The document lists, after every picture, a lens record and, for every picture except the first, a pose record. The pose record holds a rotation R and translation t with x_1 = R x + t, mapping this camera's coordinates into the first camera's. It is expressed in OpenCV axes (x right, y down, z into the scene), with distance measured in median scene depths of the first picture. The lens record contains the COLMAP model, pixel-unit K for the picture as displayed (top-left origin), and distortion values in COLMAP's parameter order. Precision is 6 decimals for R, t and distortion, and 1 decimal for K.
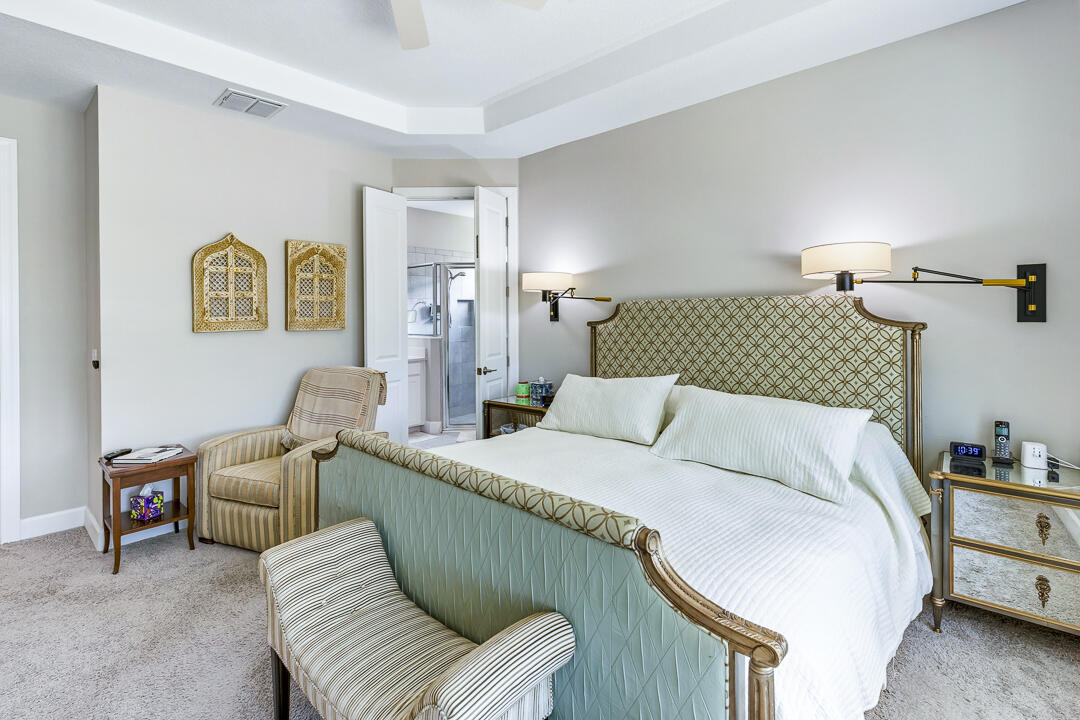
lens RADIAL K [[512.6, 0, 536.2], [0, 512.6, 293.1], [0, 0, 1]] dist [0.004663, 0.000474]
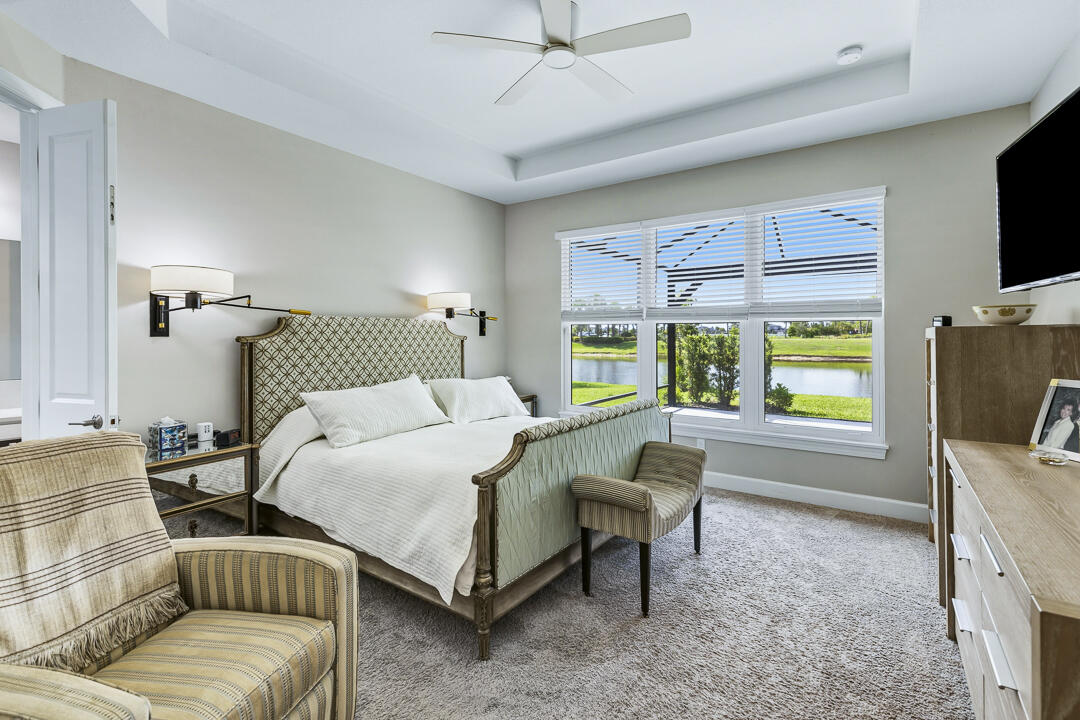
lens RADIAL K [[489.0, 0, 541.5], [0, 489.0, 342.2], [0, 0, 1]] dist [0.003937, -0.000146]
pose [[-0.145582, -0.011554, 0.989279, -0.781472], [-0.049620, 0.998759, 0.004363, 0.038386], [-0.988101, -0.048453, -0.145974, 0.654501]]
